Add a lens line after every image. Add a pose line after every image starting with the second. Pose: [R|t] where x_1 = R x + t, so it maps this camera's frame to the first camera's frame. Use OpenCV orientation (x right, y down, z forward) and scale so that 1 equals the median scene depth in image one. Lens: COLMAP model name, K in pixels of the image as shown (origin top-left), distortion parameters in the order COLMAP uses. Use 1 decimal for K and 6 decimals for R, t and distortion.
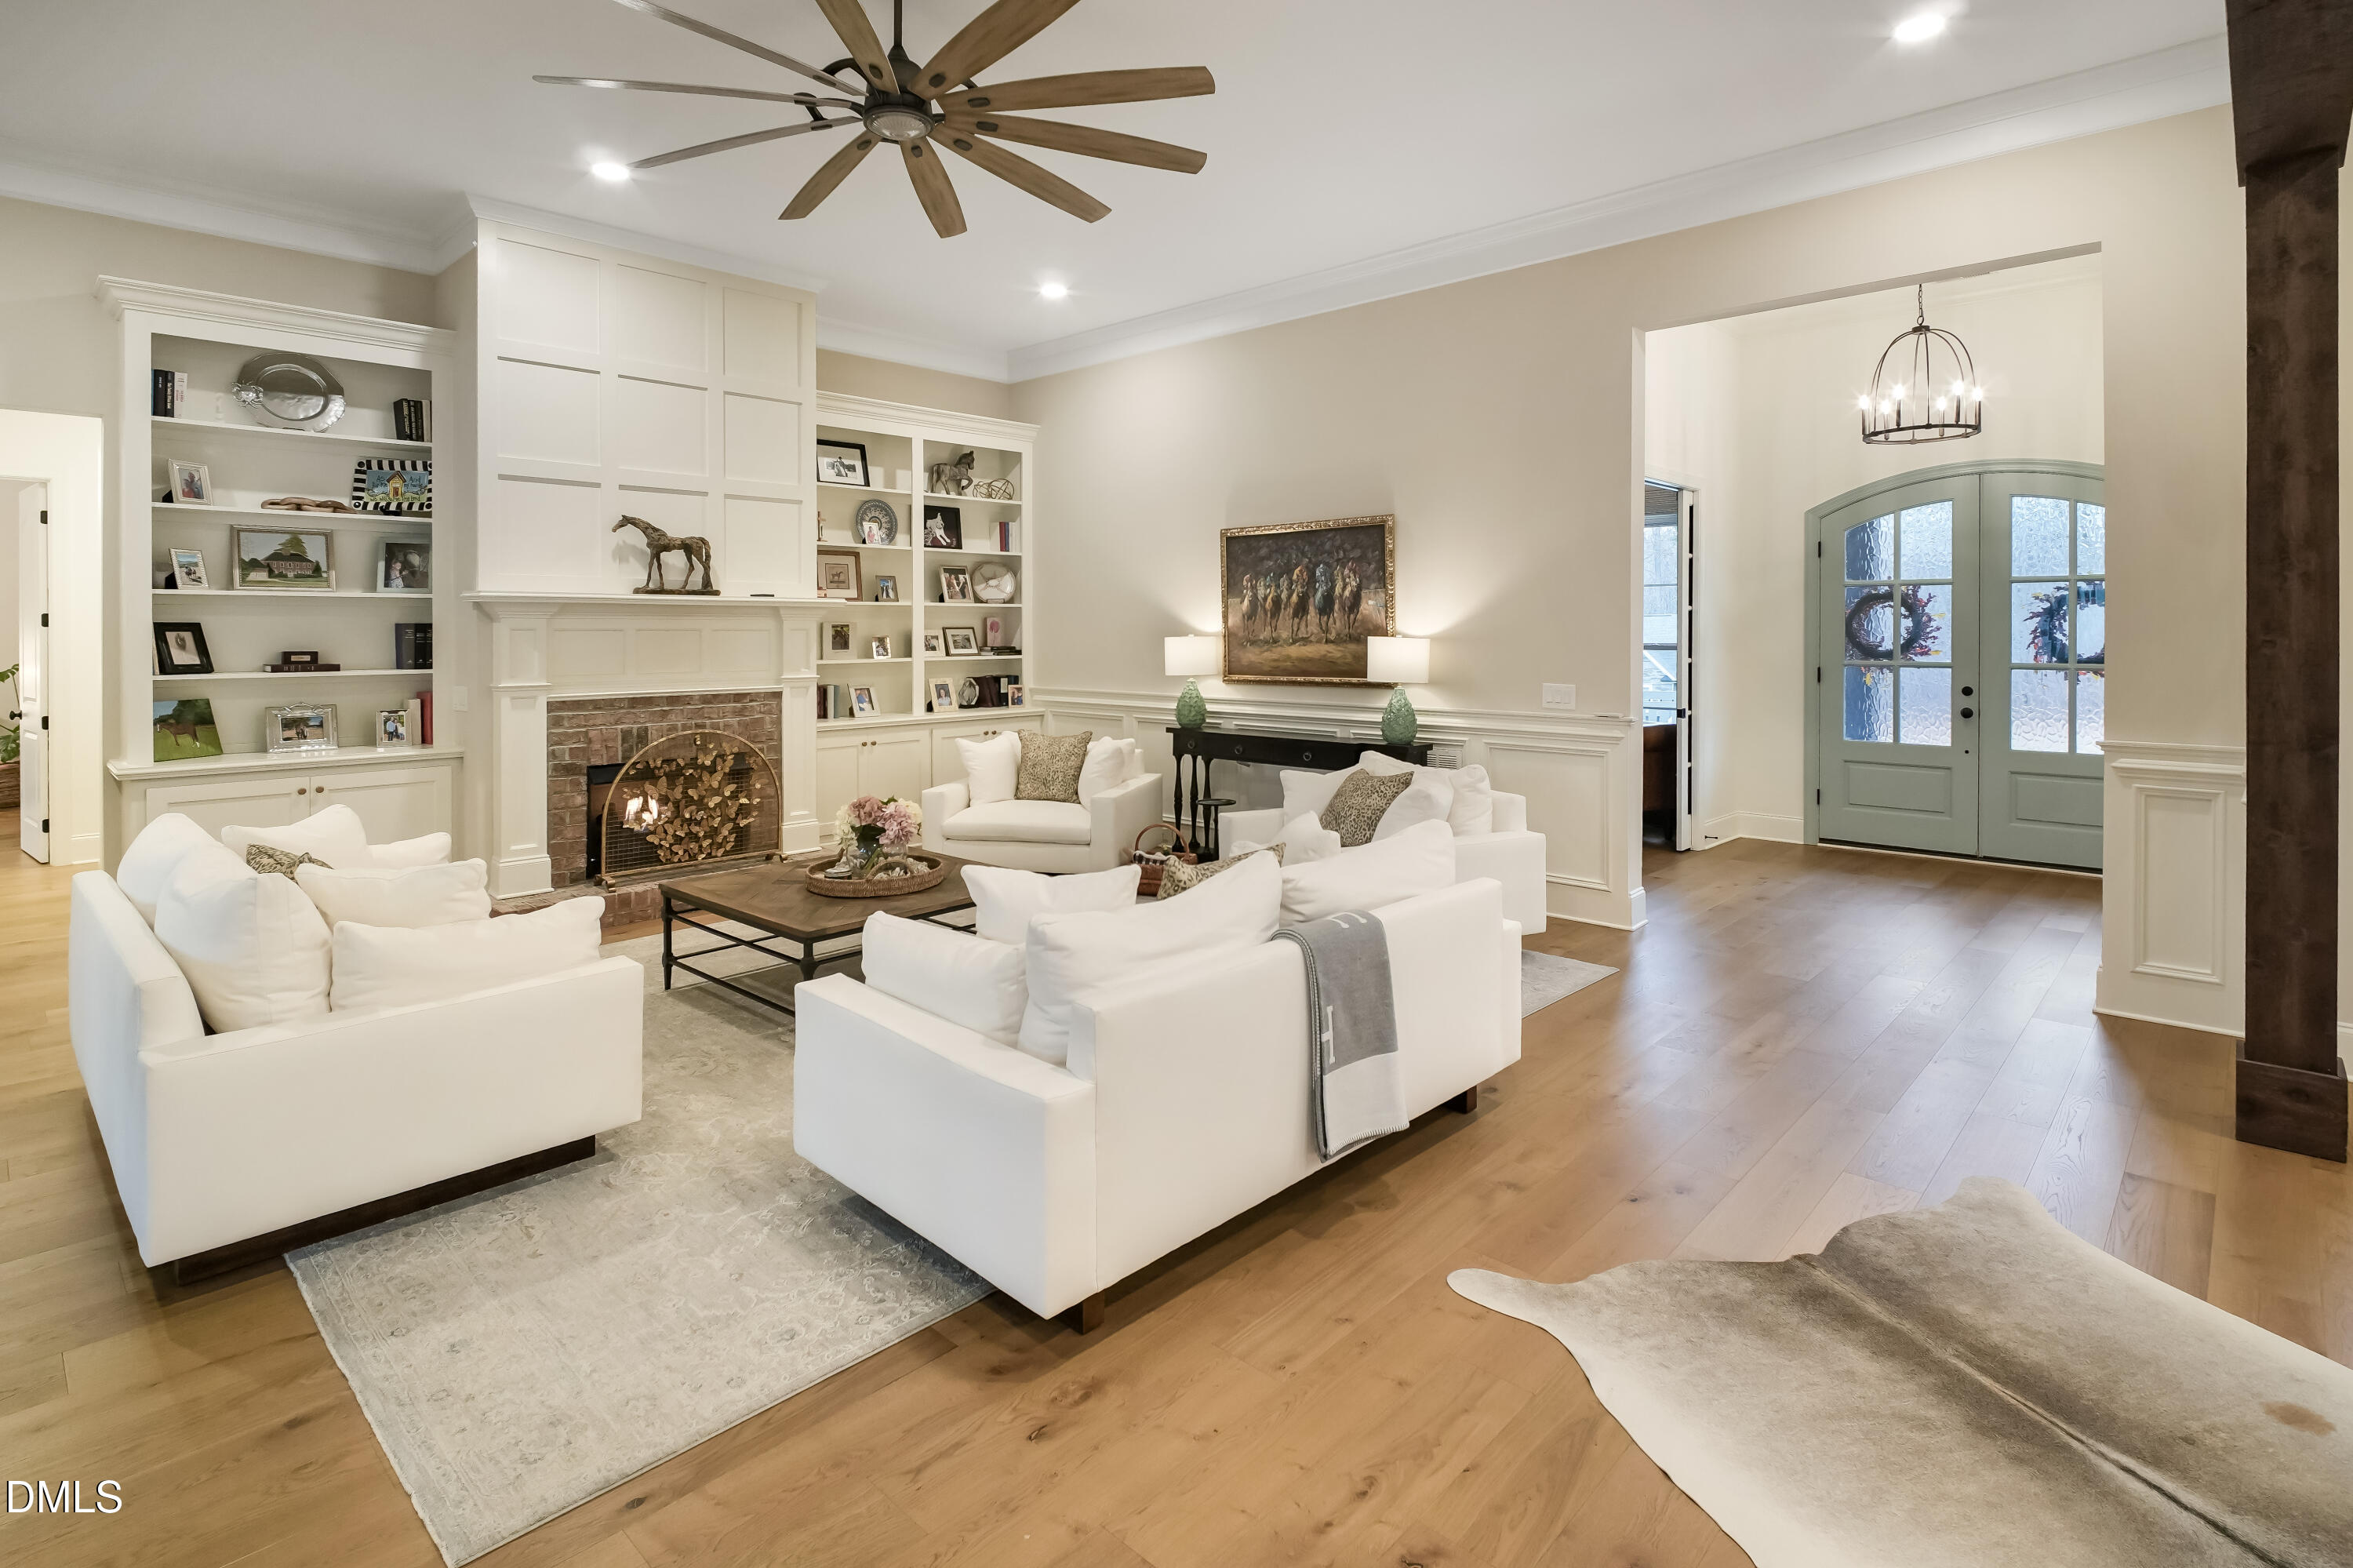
lens RADIAL K [[1147.2, 0, 1162.7], [0, 1147.2, 640.3], [0, 0, 1]] dist [-0.003110, -0.003502]
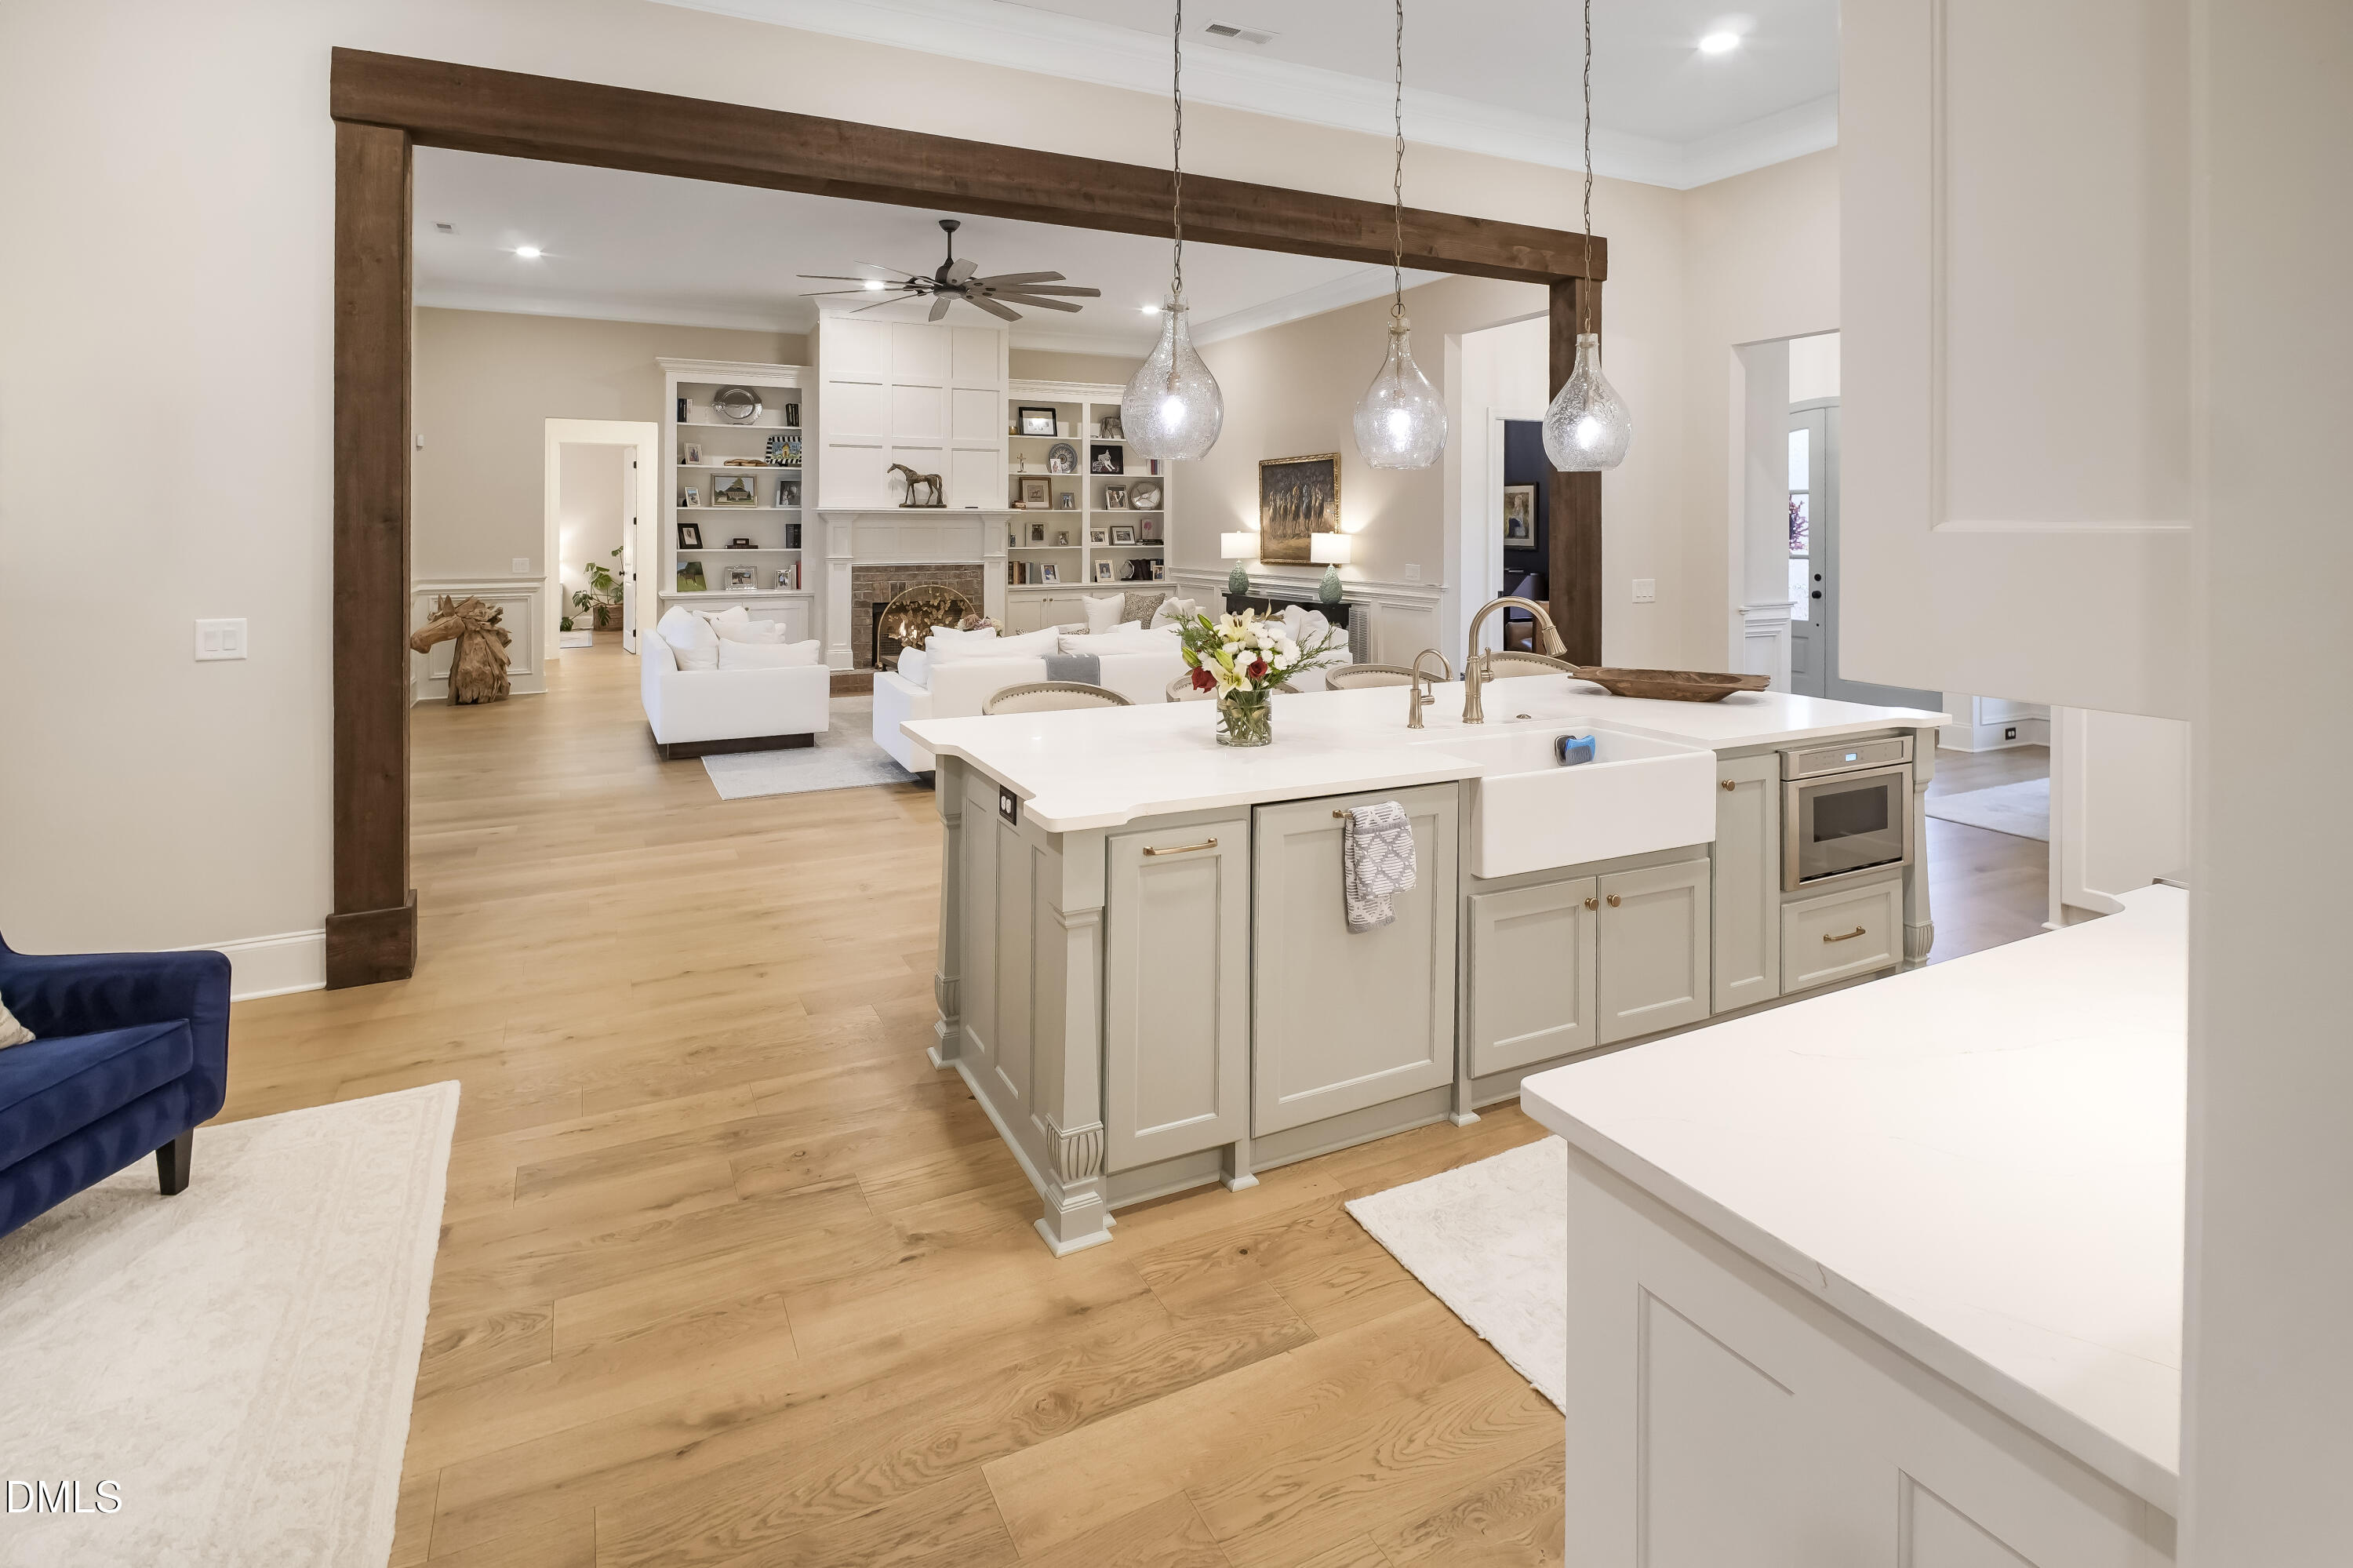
lens RADIAL K [[1147.2, 0, 1169.3], [0, 1147.2, 543.7], [0, 0, 1]] dist [-0.003110, -0.003502]
pose [[0.941084, 0.006813, -0.338105, 0.521270], [-0.005195, 0.999970, 0.005691, 0.003393], [0.338134, -0.003599, 0.941091, -0.517261]]
